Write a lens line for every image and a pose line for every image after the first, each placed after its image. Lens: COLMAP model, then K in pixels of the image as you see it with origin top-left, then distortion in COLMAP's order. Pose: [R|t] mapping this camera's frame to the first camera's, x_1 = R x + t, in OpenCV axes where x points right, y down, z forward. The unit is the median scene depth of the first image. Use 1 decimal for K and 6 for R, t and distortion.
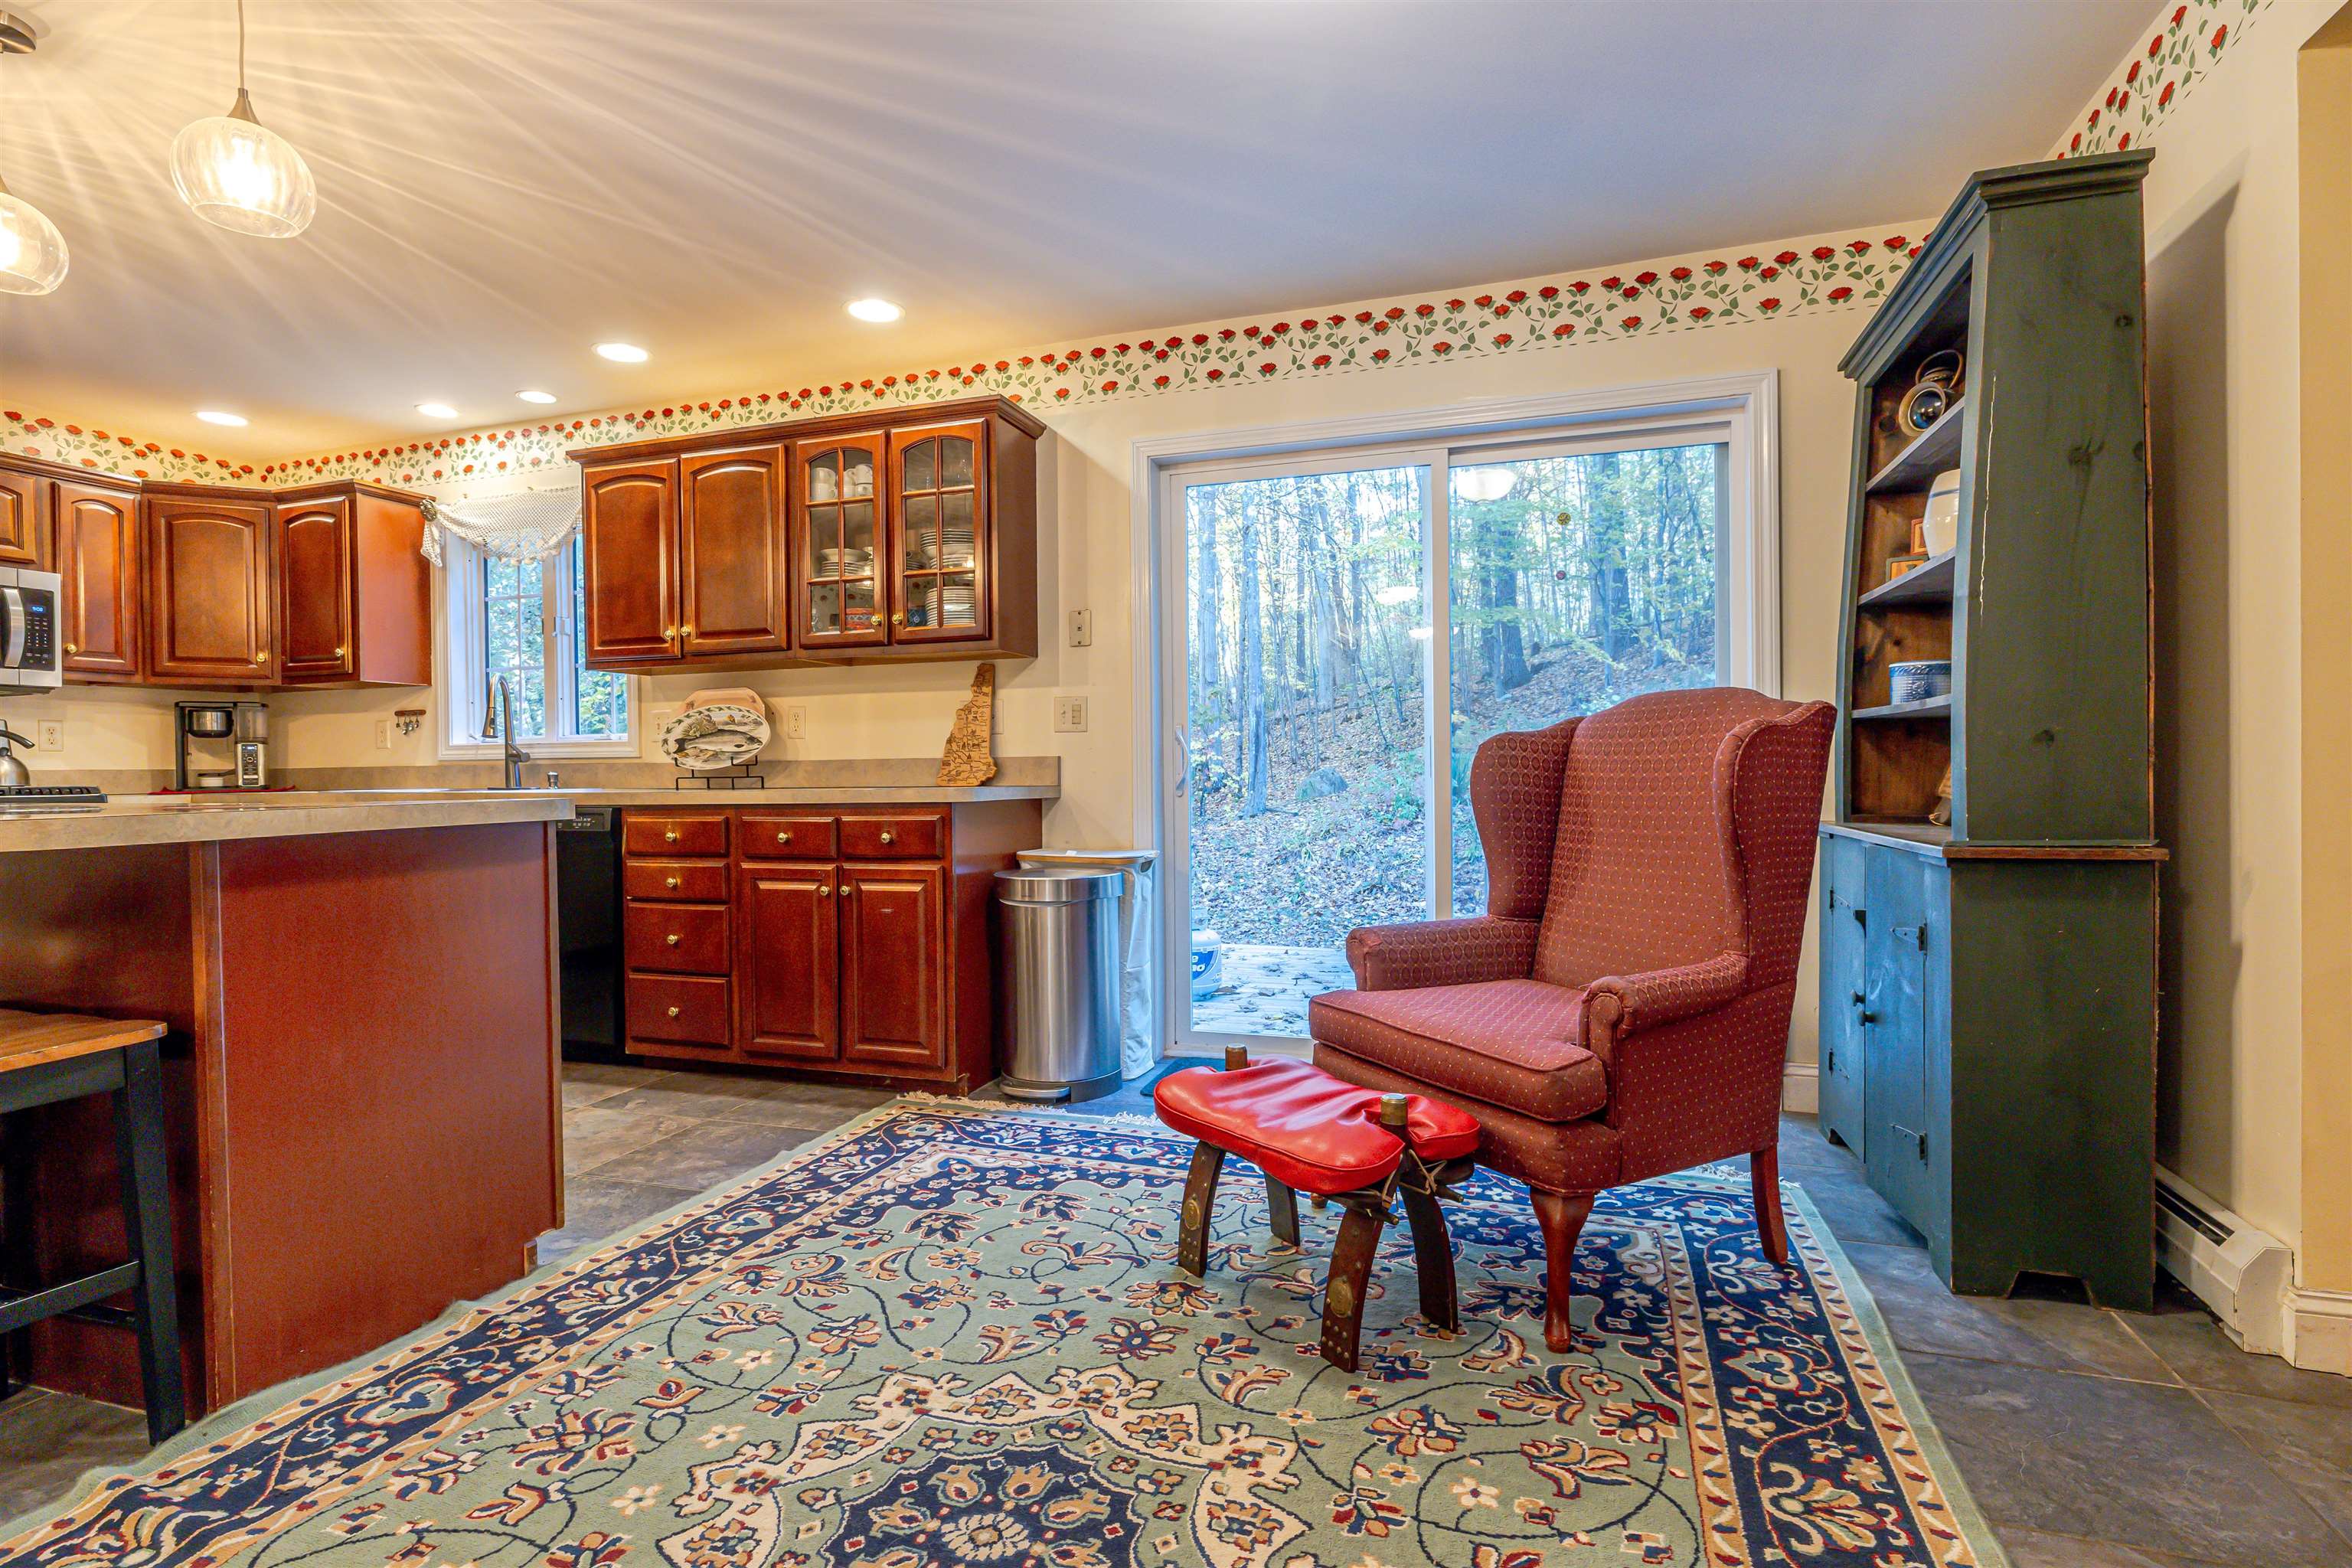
lens RADIAL K [[1125.7, 0, 1165.2], [0, 1125.7, 780.3], [0, 0, 1]] dist [-0.007633, 0.001306]
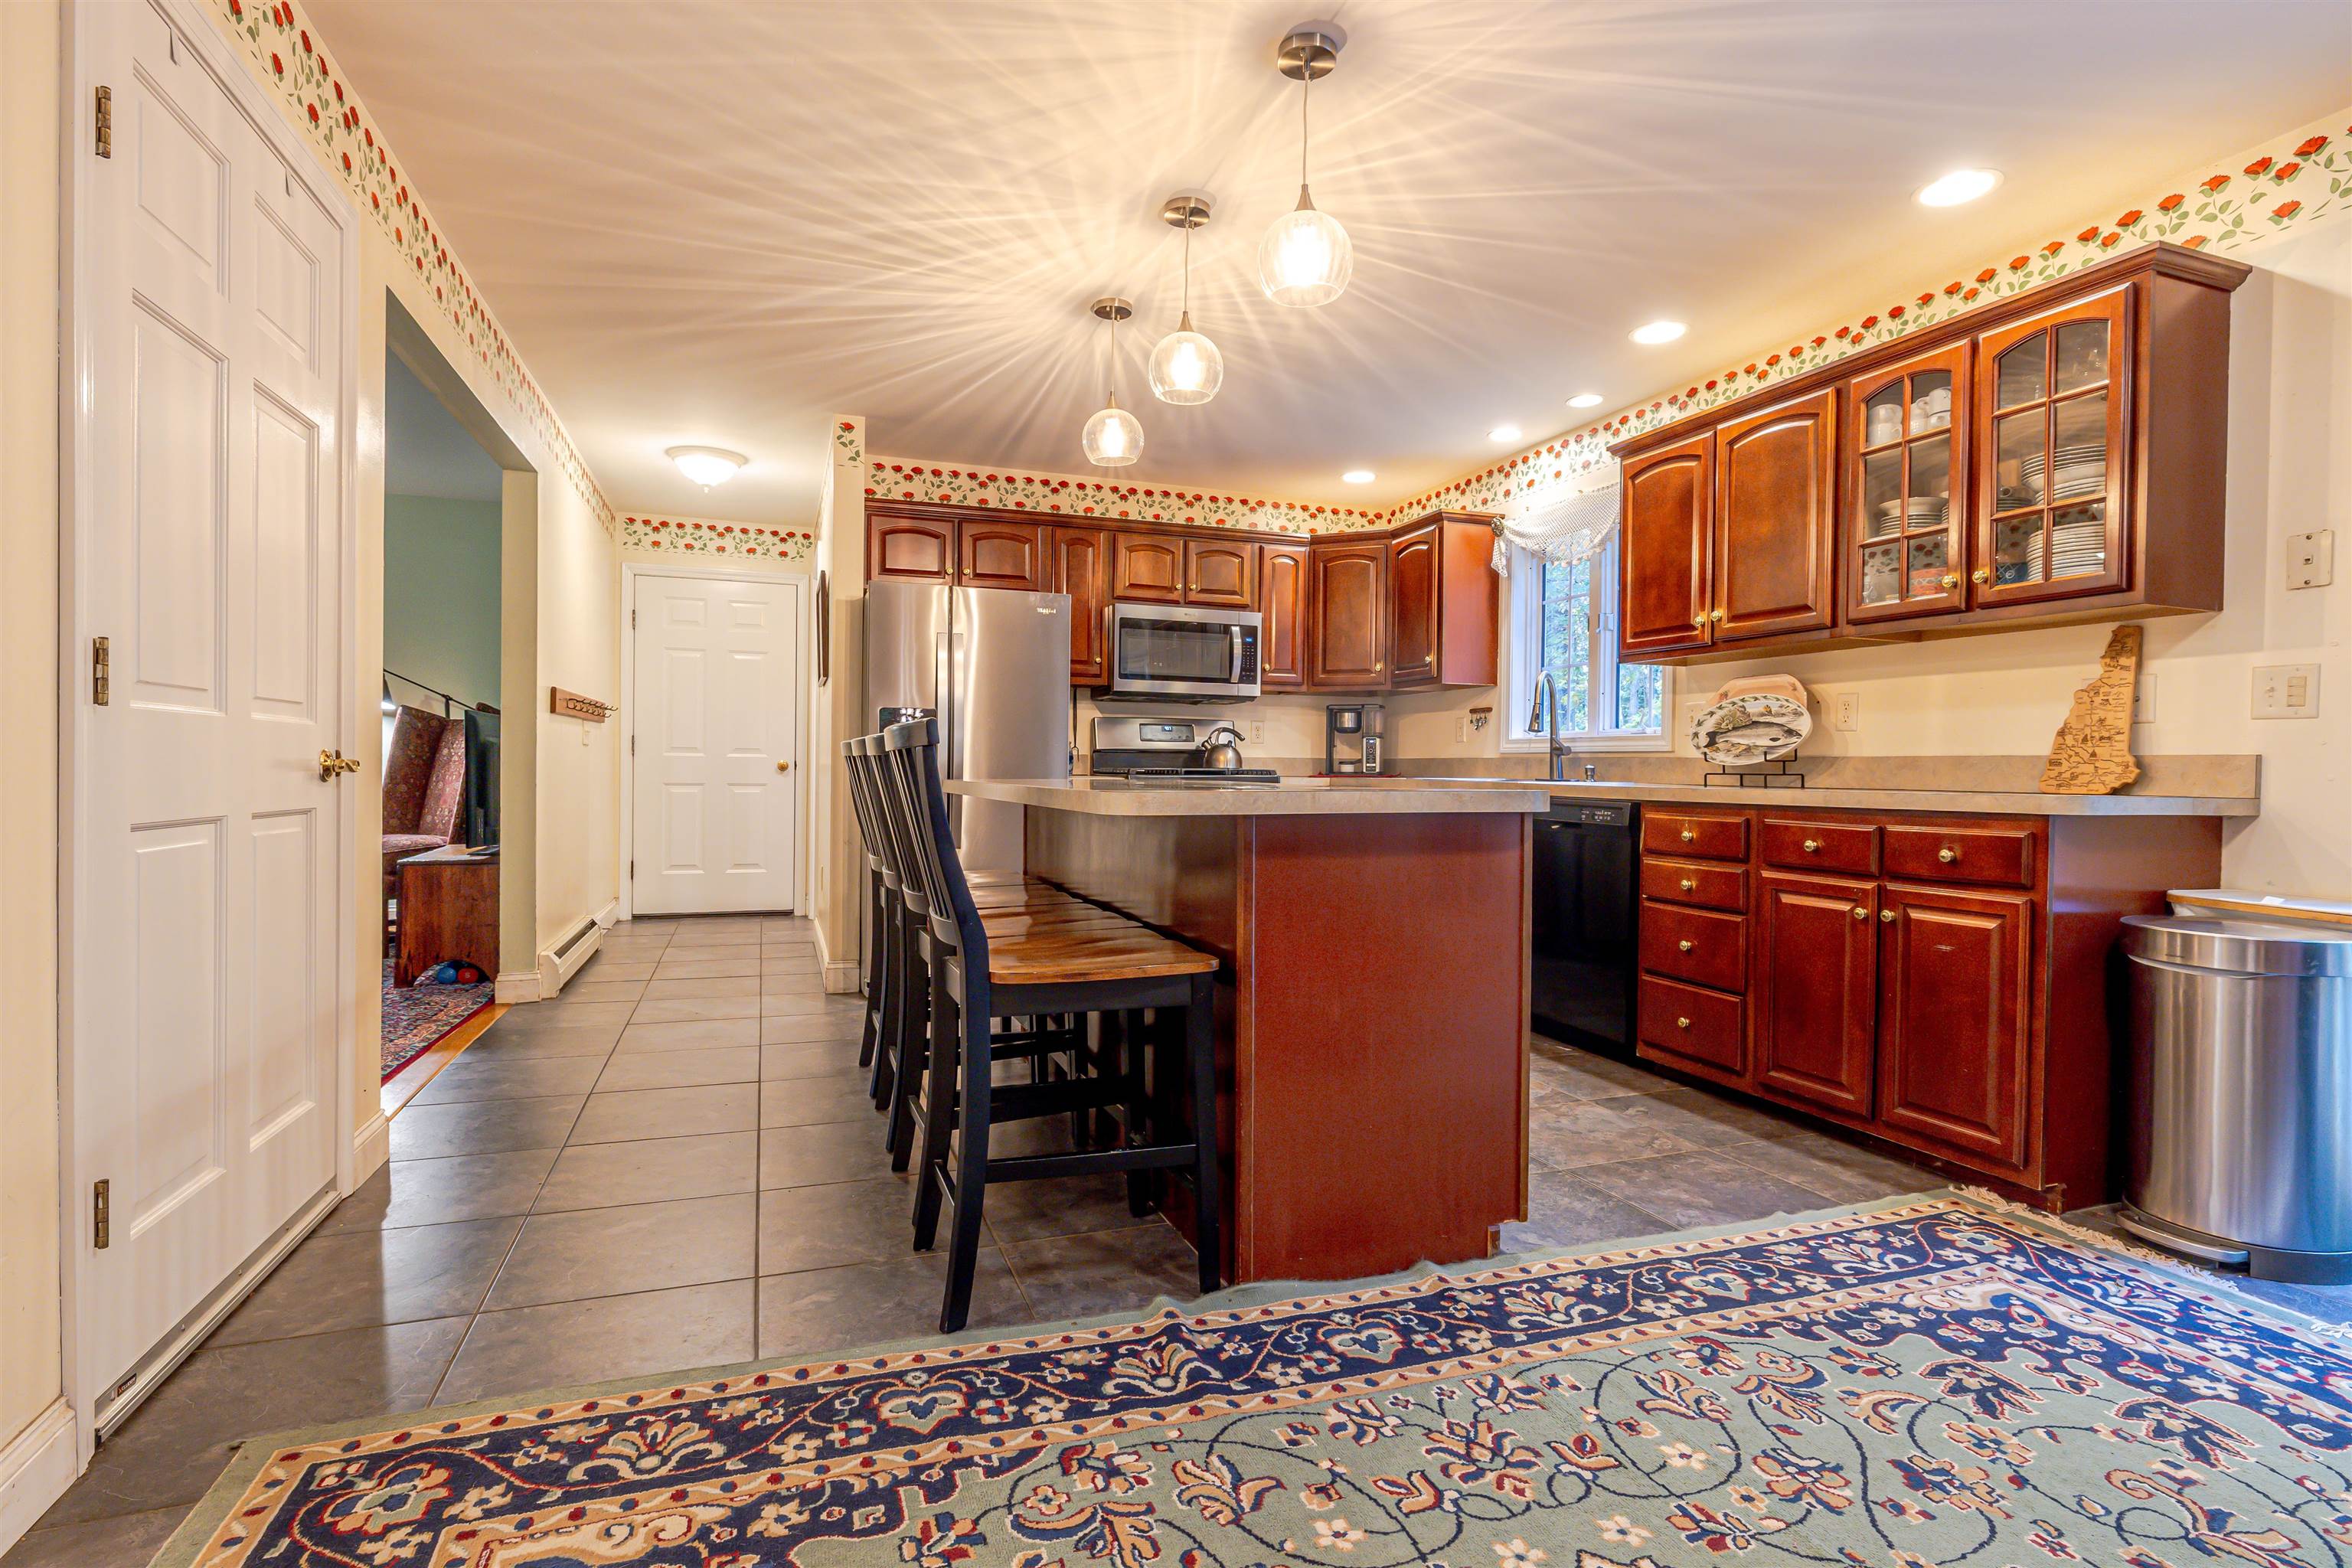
lens RADIAL K [[1125.7, 0, 1180.8], [0, 1125.7, 780.8], [0, 0, 1]] dist [-0.007633, 0.001306]
pose [[0.630408, 0.028546, -0.775739, 0.020962], [-0.025363, 0.999548, 0.016170, -0.000262], [0.775849, 0.009481, 0.630847, 0.086770]]
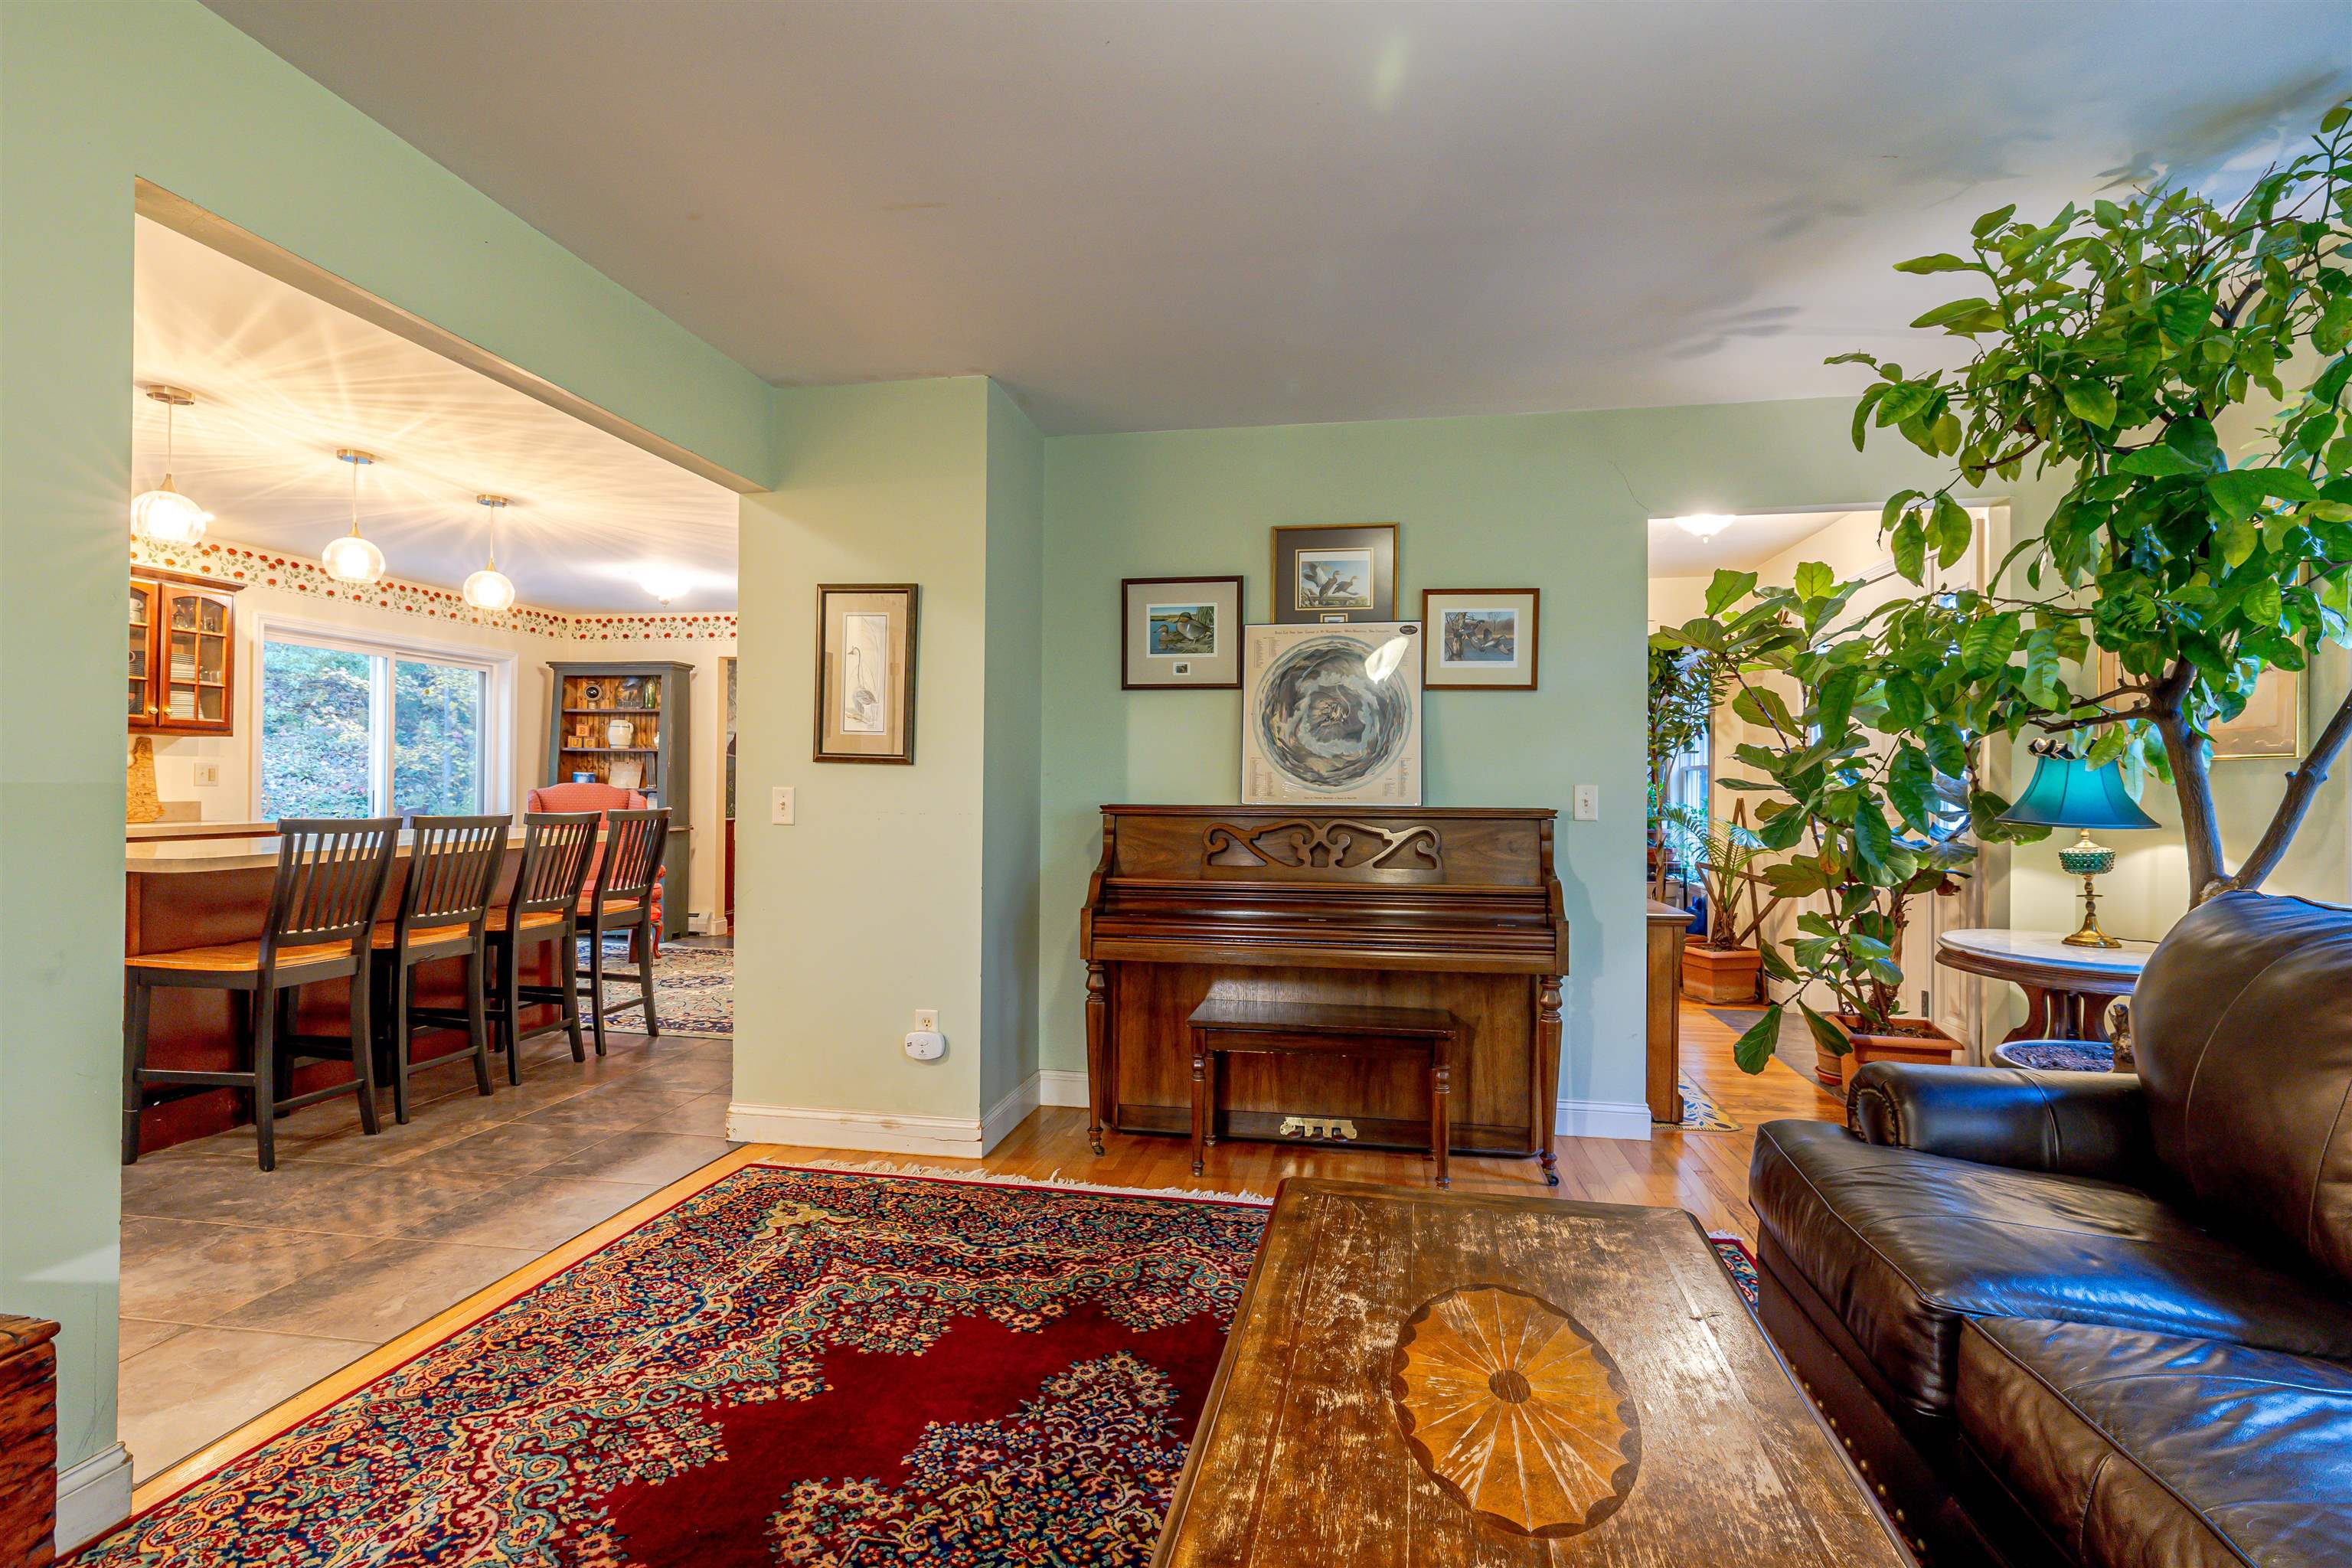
lens RADIAL K [[1125.7, 0, 1179.5], [0, 1125.7, 780.4], [0, 0, 1]] dist [-0.007633, 0.001306]
pose [[-0.160249, 0.009476, 0.987031, -2.026383], [0.002720, 0.999954, -0.009159, -0.035366], [-0.987073, 0.001217, -0.160267, -0.092314]]
